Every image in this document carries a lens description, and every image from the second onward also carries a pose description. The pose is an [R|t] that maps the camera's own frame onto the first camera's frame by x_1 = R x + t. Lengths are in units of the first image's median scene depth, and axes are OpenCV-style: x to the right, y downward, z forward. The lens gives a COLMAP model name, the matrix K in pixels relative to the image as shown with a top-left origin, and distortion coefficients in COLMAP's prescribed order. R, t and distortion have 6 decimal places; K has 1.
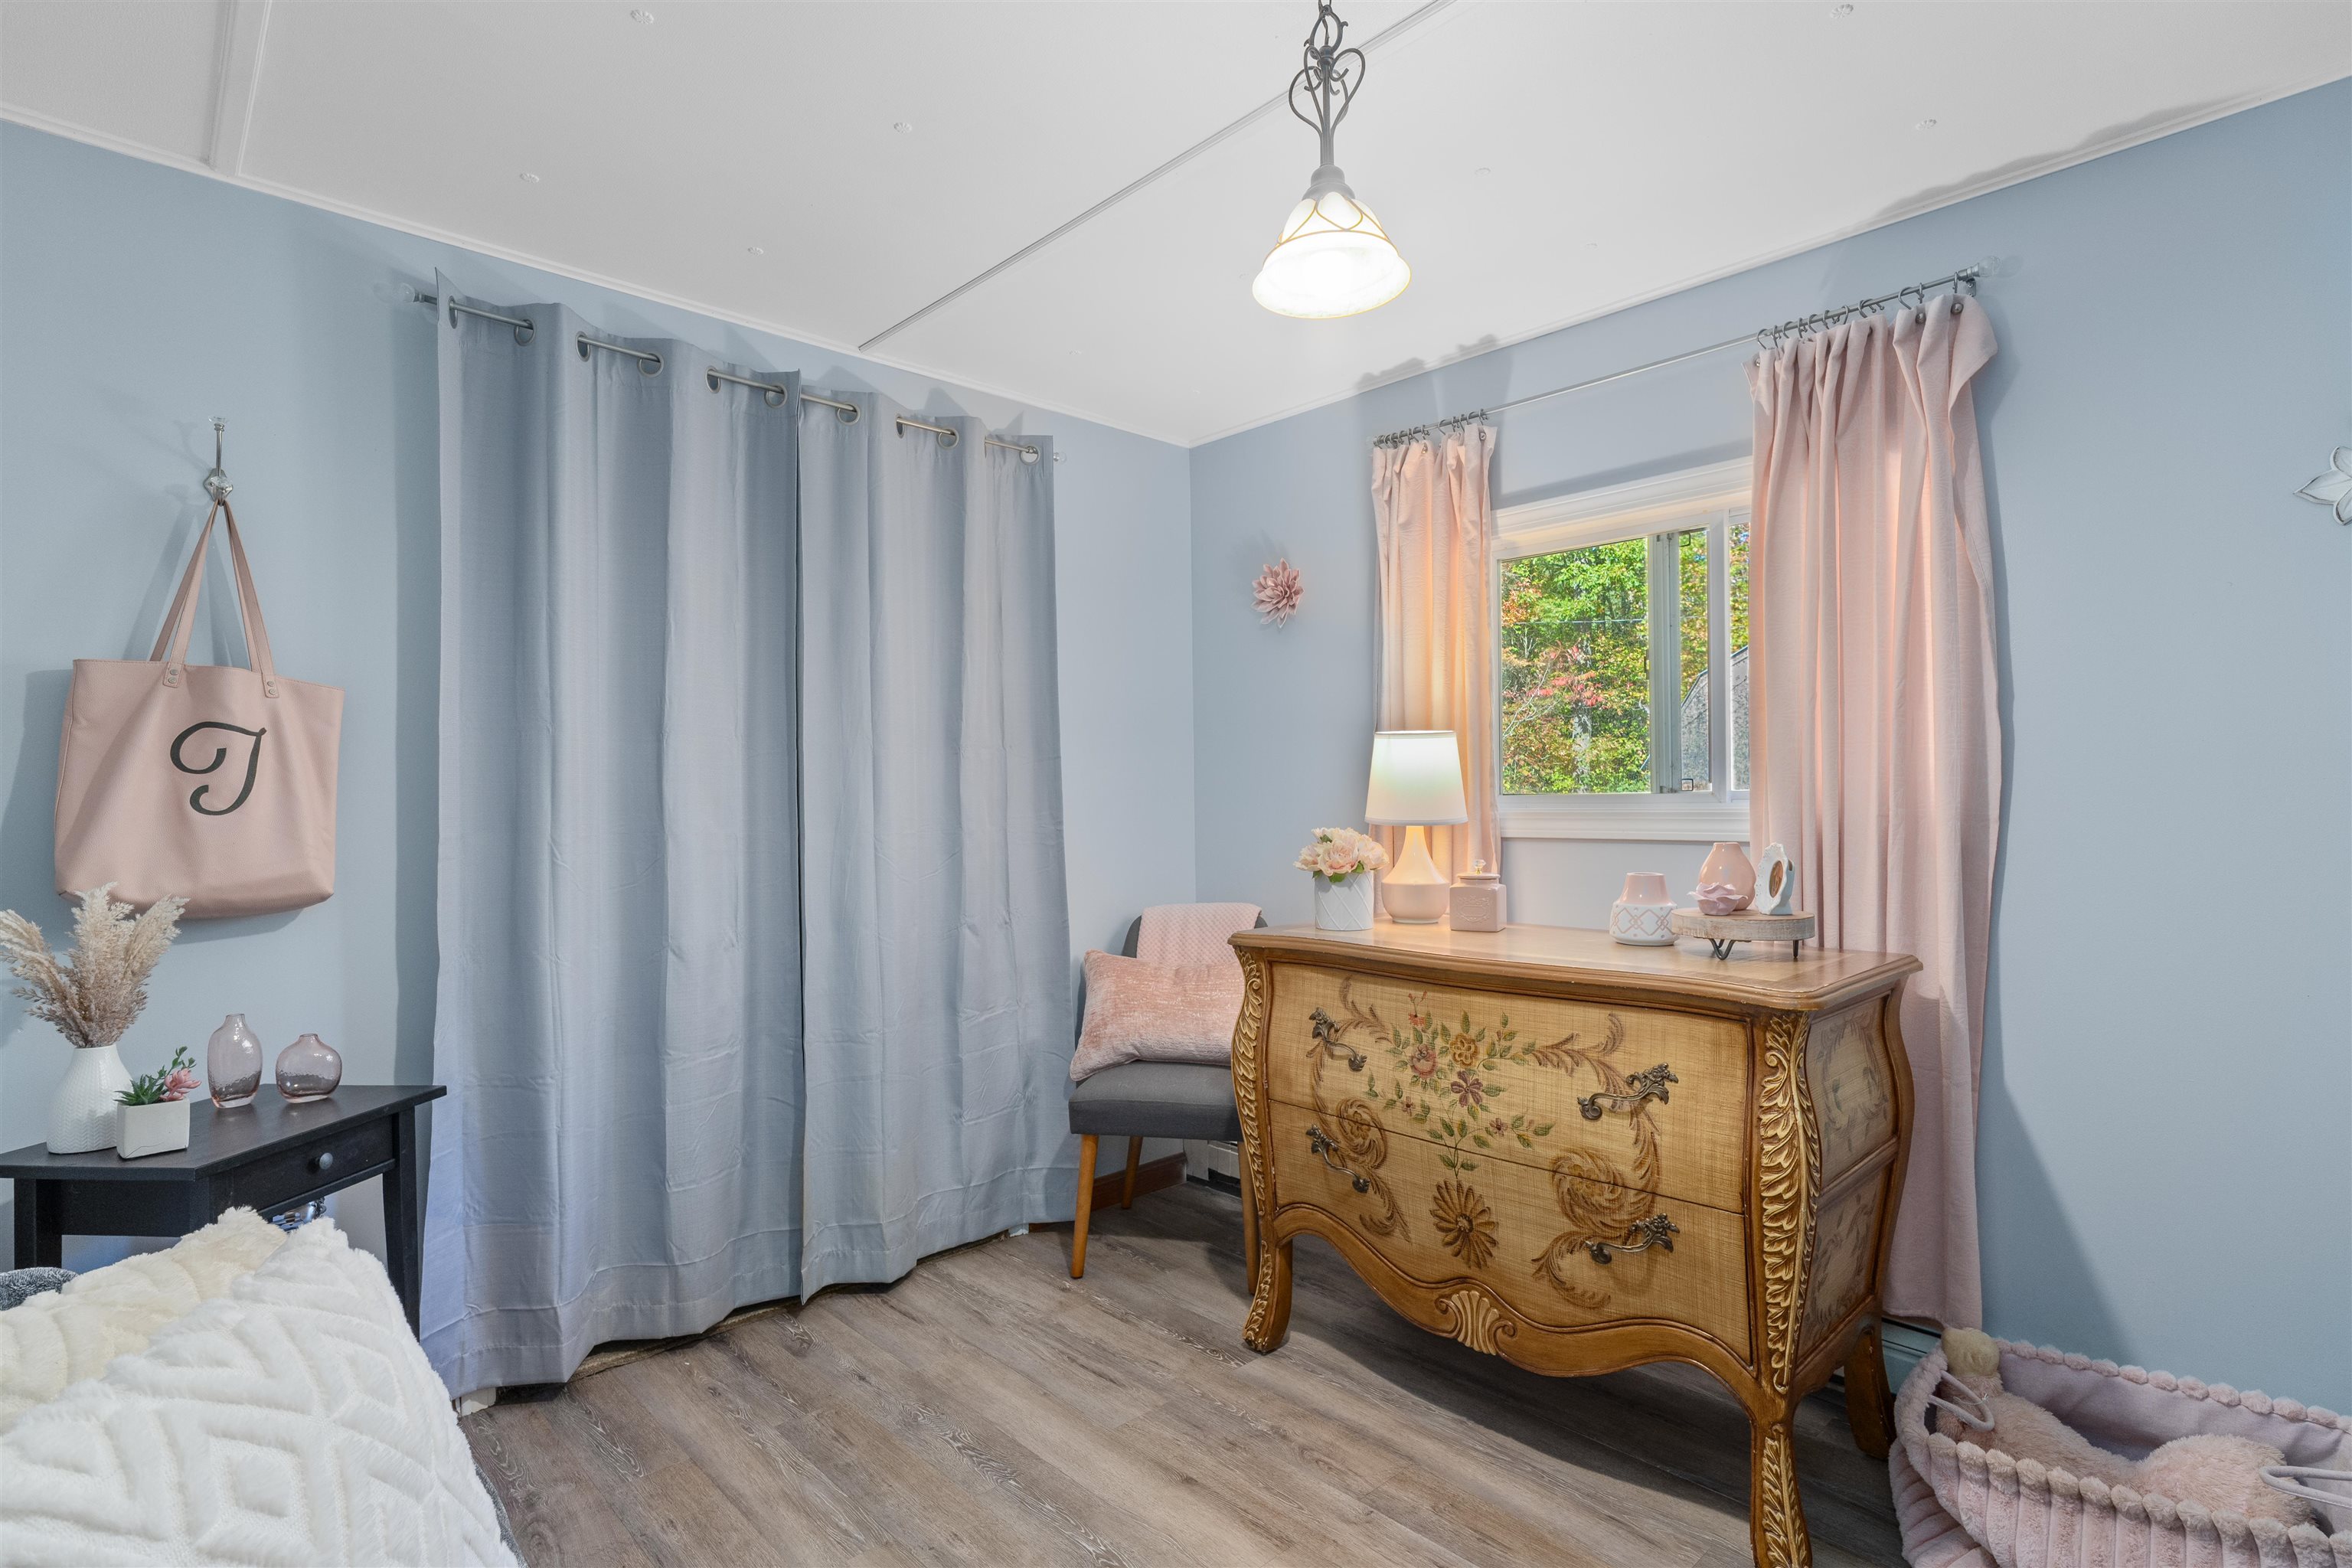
lens RADIAL K [[1107.9, 0, 1143.9], [0, 1107.9, 807.2], [0, 0, 1]] dist [0.000598, 0.000289]
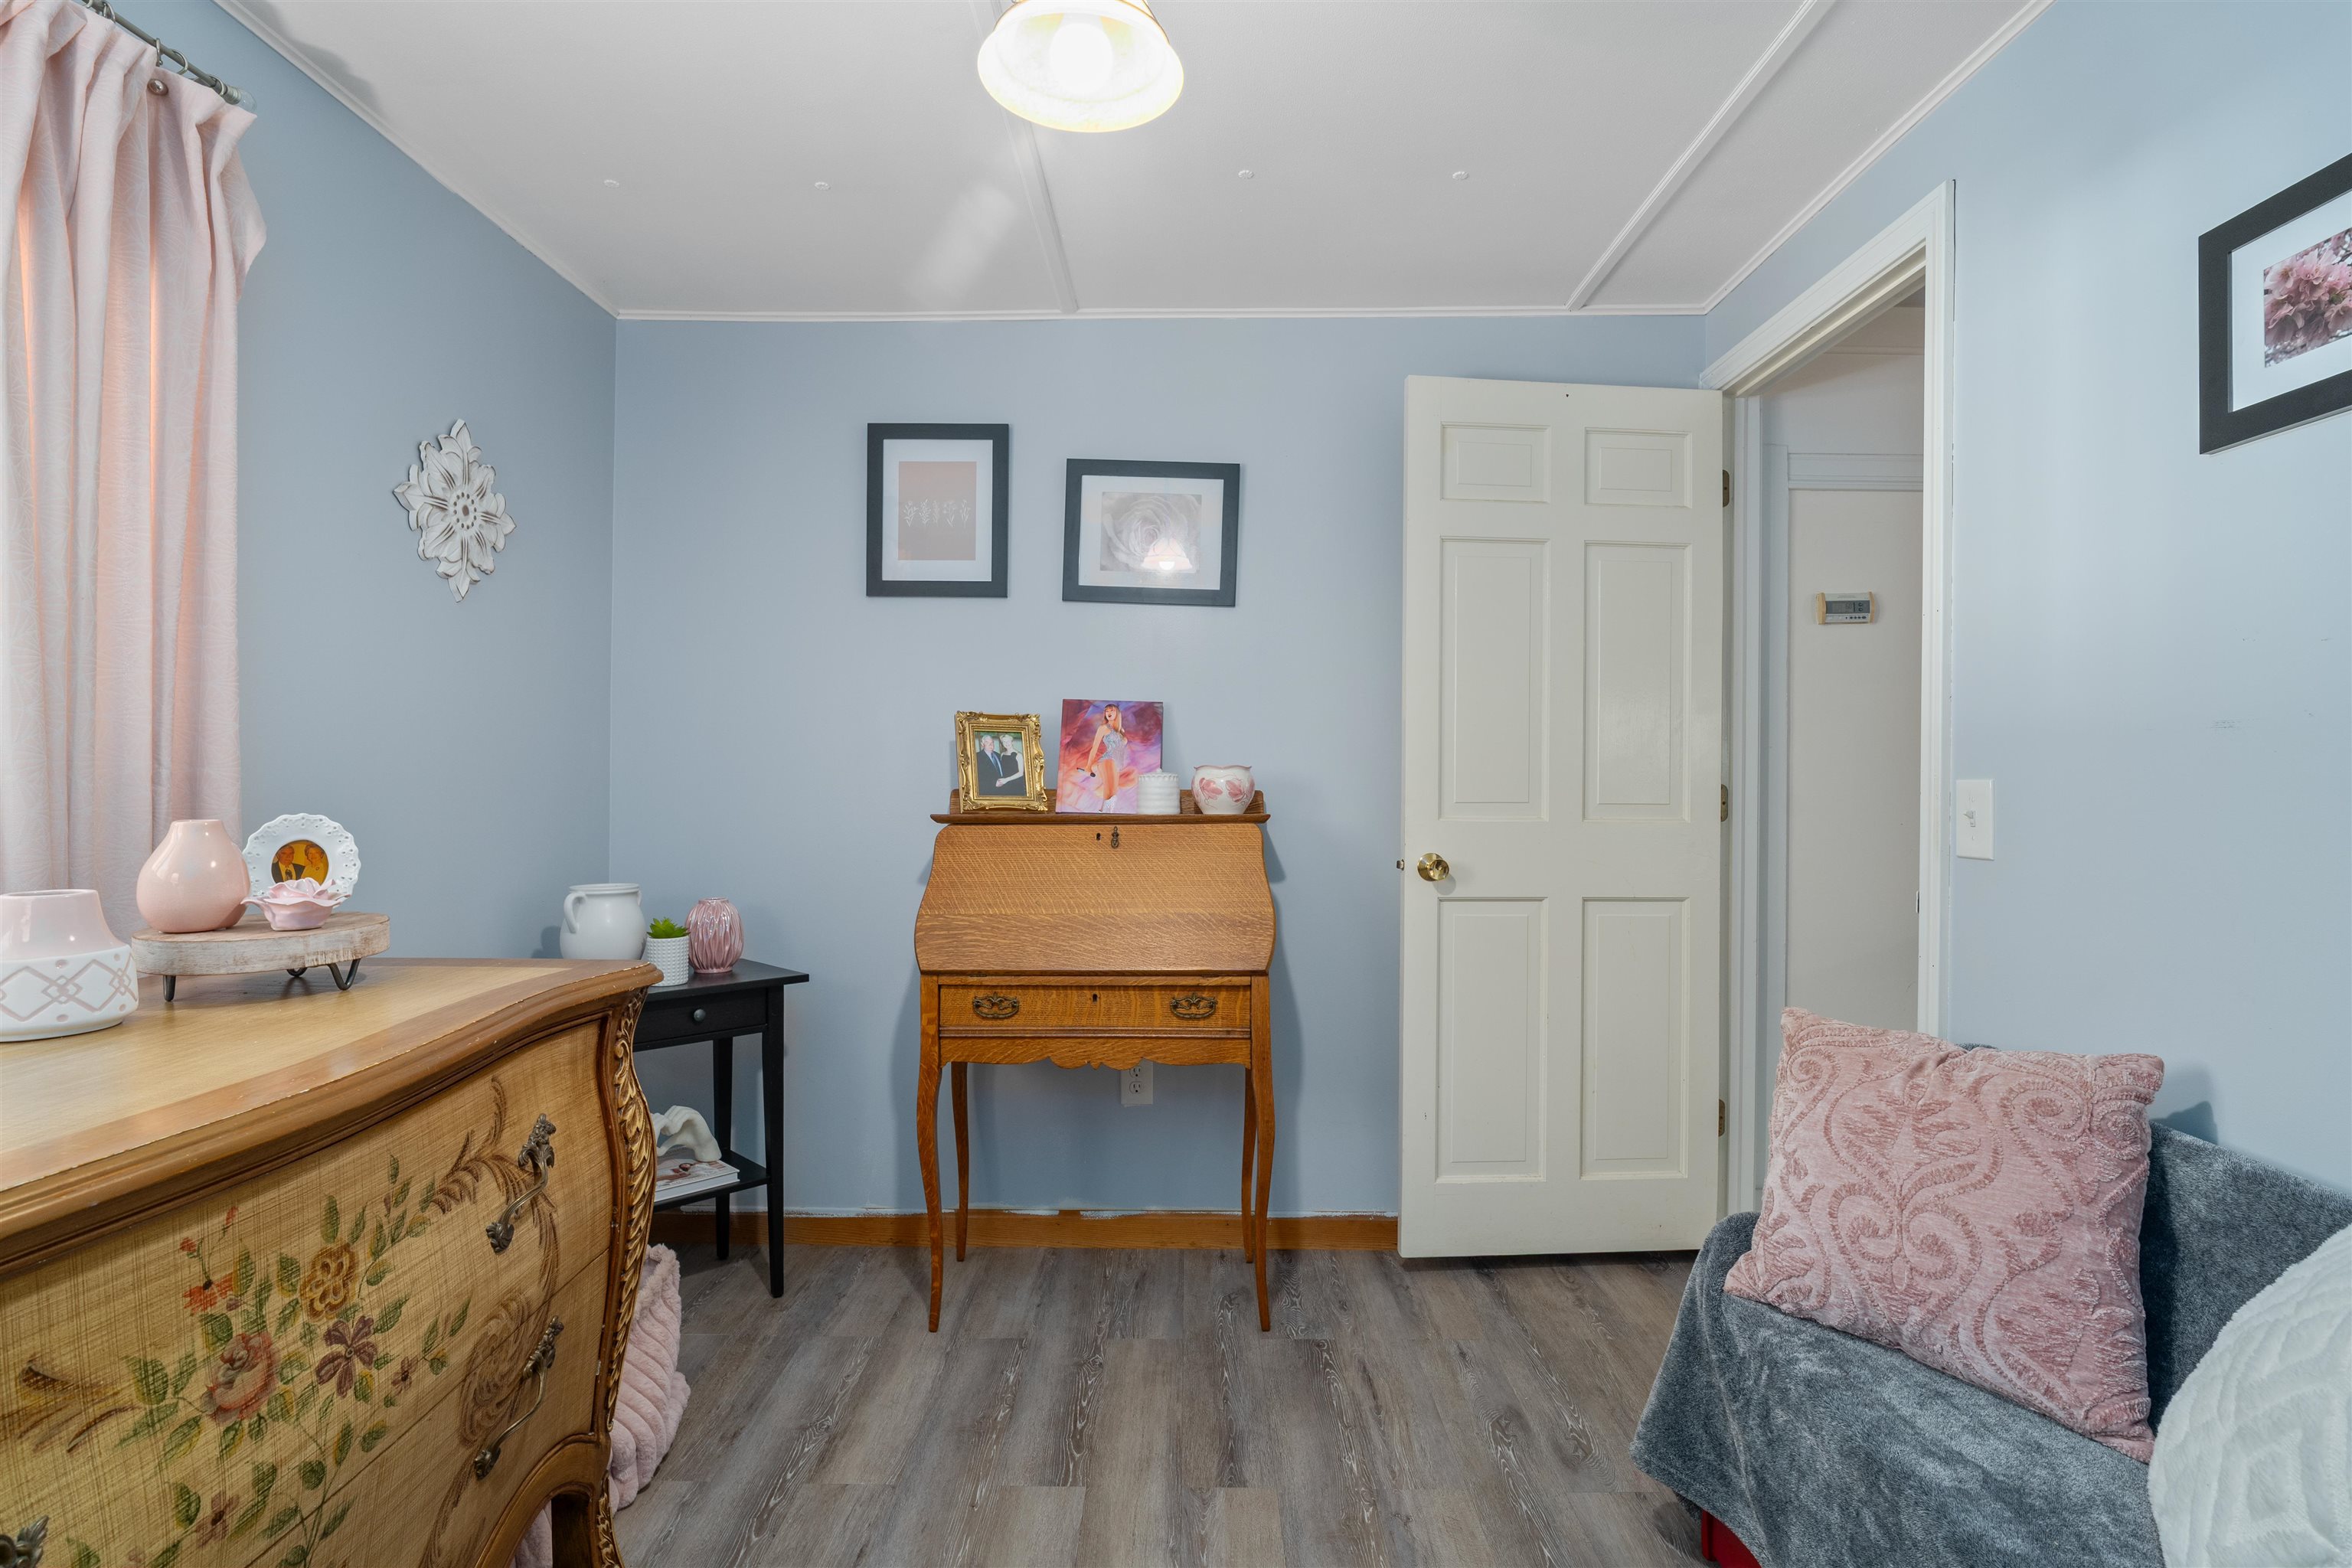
lens RADIAL K [[1097.1, 0, 1181.4], [0, 1097.1, 774.9], [0, 0, 1]] dist [-0.000166, 0.001272]
pose [[-0.731987, 0.000765, 0.681319, -0.288252], [0.005005, 0.999978, 0.004253, 0.006837], [-0.681301, 0.006523, -0.731975, 1.093840]]
